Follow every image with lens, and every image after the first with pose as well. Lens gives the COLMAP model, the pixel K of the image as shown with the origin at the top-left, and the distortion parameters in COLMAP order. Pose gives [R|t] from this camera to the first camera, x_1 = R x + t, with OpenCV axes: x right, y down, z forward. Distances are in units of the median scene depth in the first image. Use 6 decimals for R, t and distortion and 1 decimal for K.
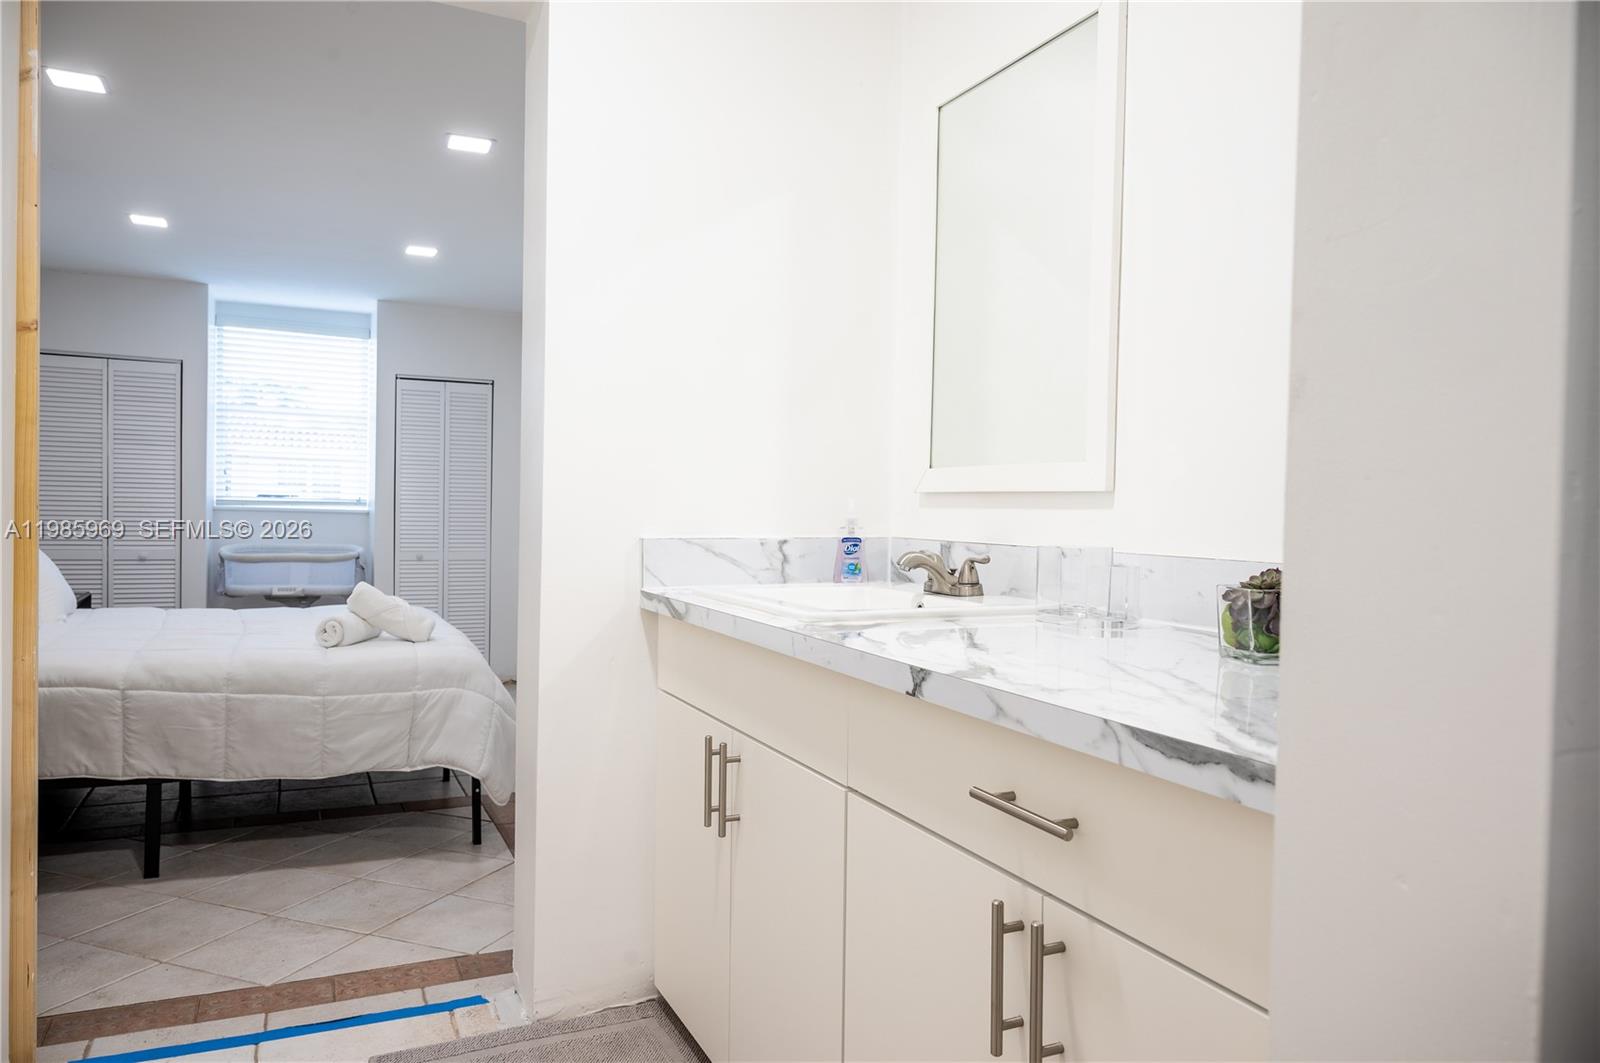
lens RADIAL K [[1073.3, 0, 800.0], [0, 1073.3, 531.5], [0, 0, 1]] dist [-0.002715, 0.004146]
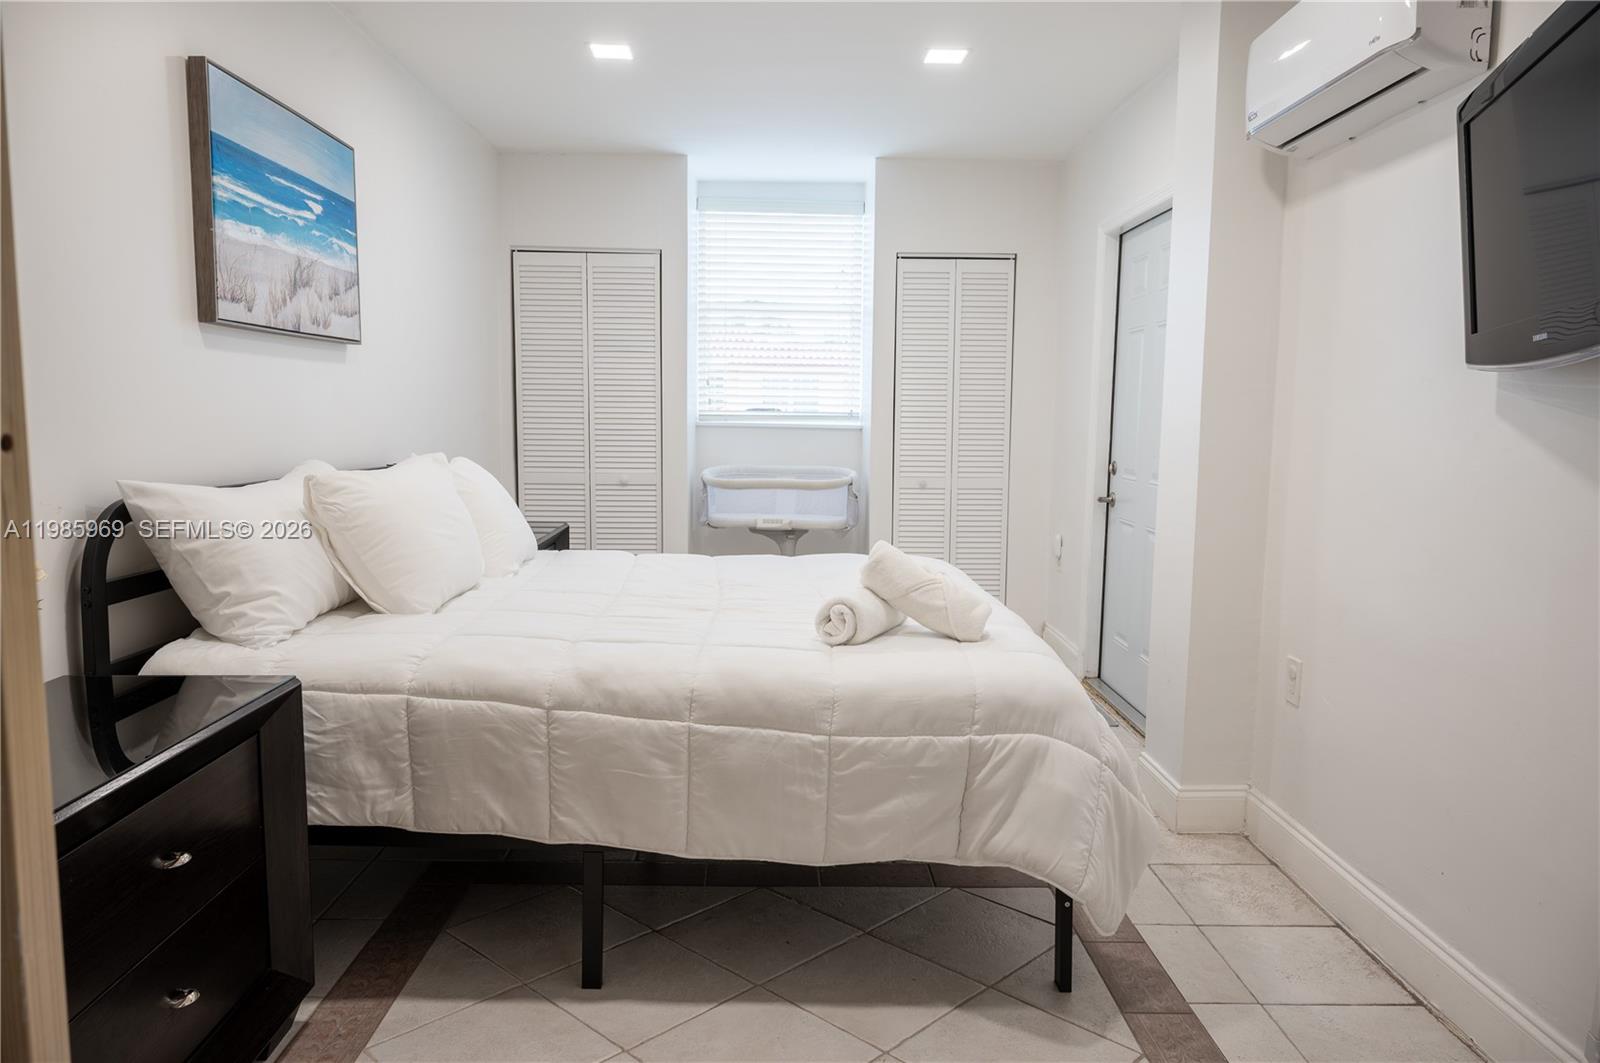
lens RADIAL K [[1070.6, 0, 800.0], [0, 1070.6, 531.5], [0, 0, 1]] dist [-0.002337, 0.001428]
pose [[0.913613, 0.033983, -0.405162, -0.200022], [-0.000932, 0.996673, 0.081495, -0.010707], [0.406583, -0.074077, 0.910606, 0.412331]]
